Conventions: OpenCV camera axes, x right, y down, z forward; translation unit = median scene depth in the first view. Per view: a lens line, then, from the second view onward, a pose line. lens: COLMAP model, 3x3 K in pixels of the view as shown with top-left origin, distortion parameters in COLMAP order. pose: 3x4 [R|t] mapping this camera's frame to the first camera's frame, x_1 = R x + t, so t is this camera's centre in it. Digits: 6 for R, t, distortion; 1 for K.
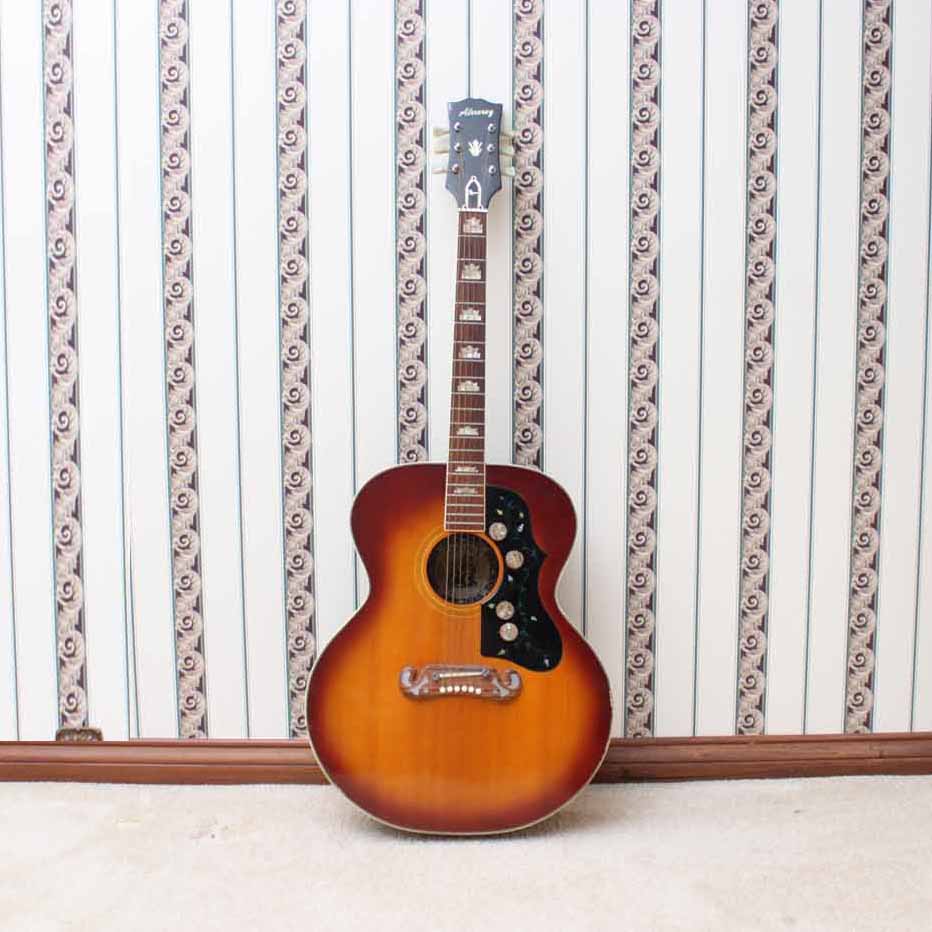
lens RADIAL K [[1359.7, 0, 466.5], [0, 1359.7, 468.9], [0, 0, 1]] dist [0.021488, 0.000000]
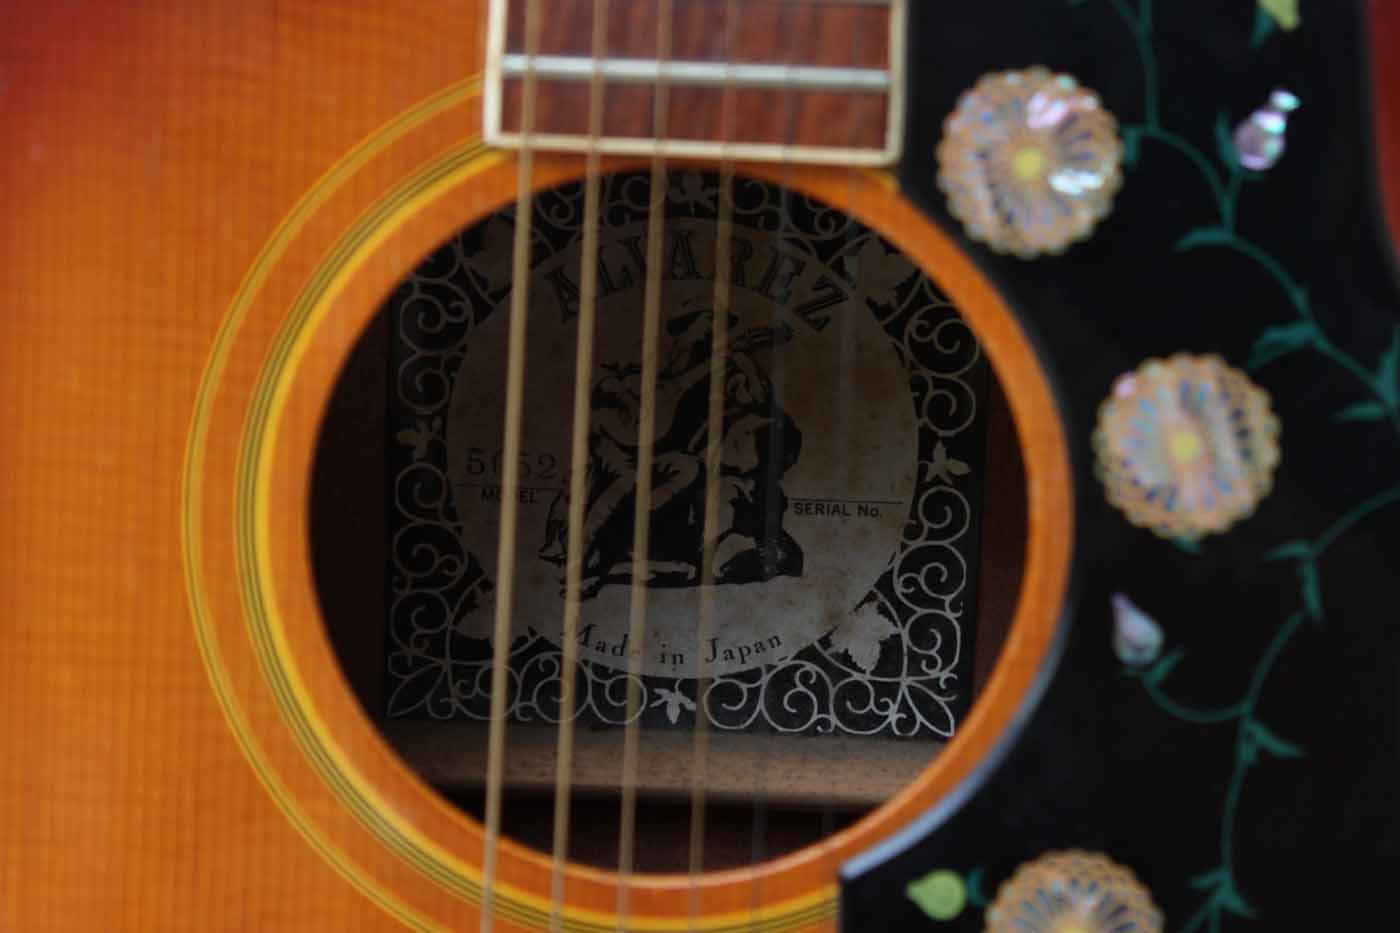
lens RADIAL K [[3735.1, 0, 699.4], [0, 3735.1, 464.2], [0, 0, 1]] dist [0.114649, 0.000000]
pose [[0.999638, 0.021592, -0.016067, 0.004121], [-0.016561, 0.964050, 0.265205, -0.004234], [0.021216, -0.264843, 0.964058, 0.738400]]
